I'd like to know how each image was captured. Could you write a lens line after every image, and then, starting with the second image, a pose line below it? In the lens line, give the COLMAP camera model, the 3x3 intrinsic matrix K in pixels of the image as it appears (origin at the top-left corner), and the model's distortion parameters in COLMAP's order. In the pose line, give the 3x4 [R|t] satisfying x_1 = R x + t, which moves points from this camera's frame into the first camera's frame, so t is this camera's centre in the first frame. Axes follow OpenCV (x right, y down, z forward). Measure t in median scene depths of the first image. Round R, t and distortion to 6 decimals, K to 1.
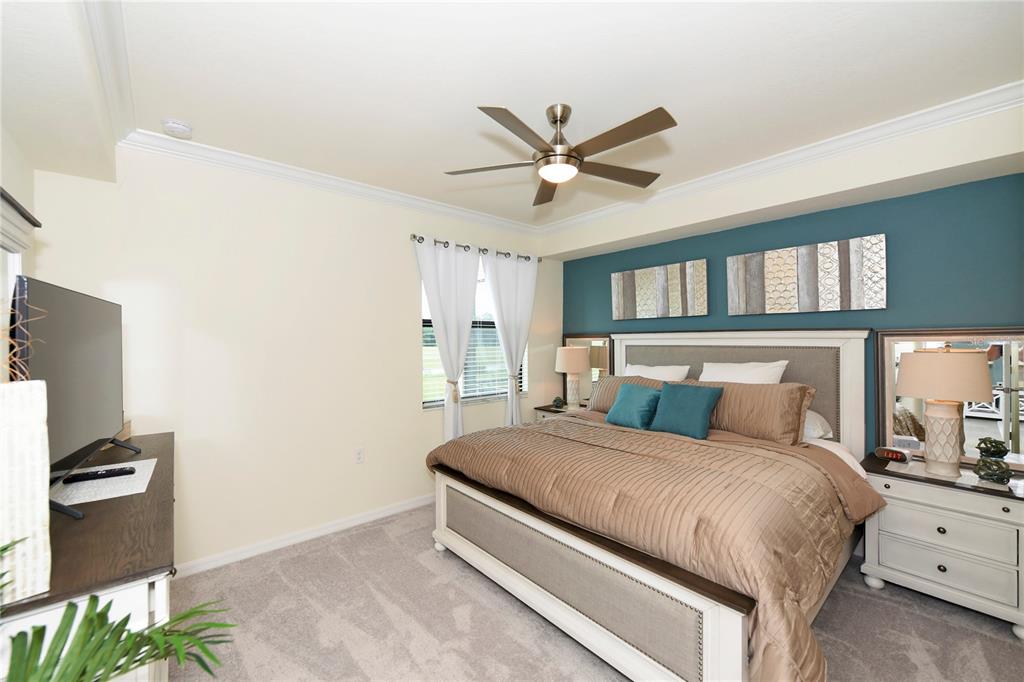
lens RADIAL K [[406.5, 0, 517.6], [0, 406.5, 341.0], [0, 0, 1]] dist [-0.000727, -0.000022]
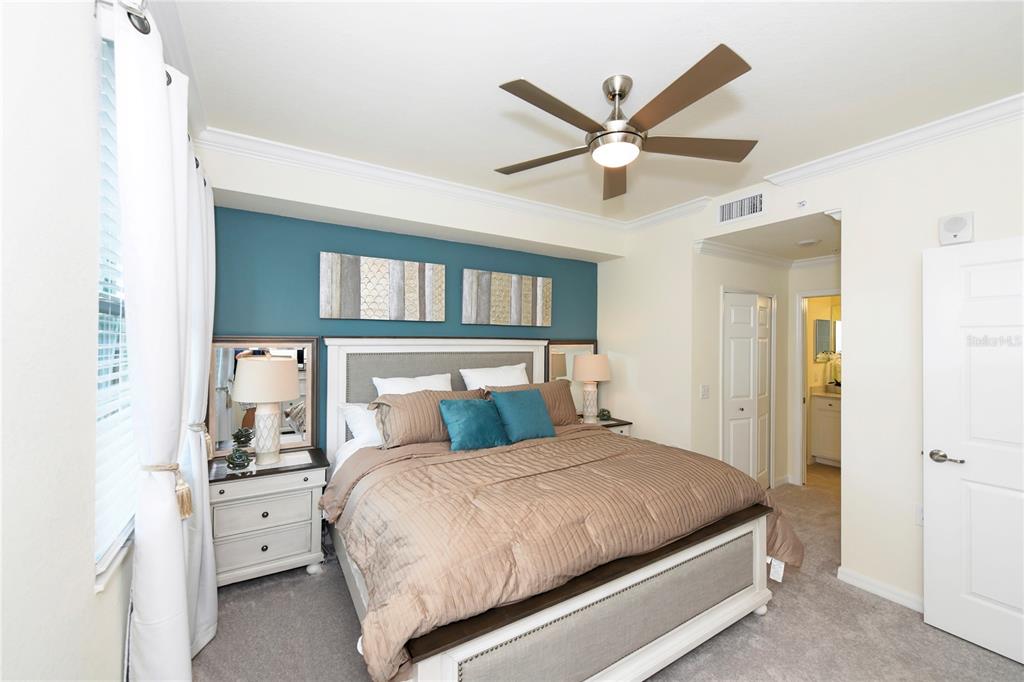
lens RADIAL K [[406.5, 0, 517.6], [0, 406.5, 341.0], [0, 0, 1]] dist [-0.000727, -0.000022]
pose [[0.159393, 0.005168, 0.987202, -0.487078], [-0.006133, 0.999972, -0.004245, -0.013355], [-0.987196, -0.005378, 0.159420, 0.663291]]
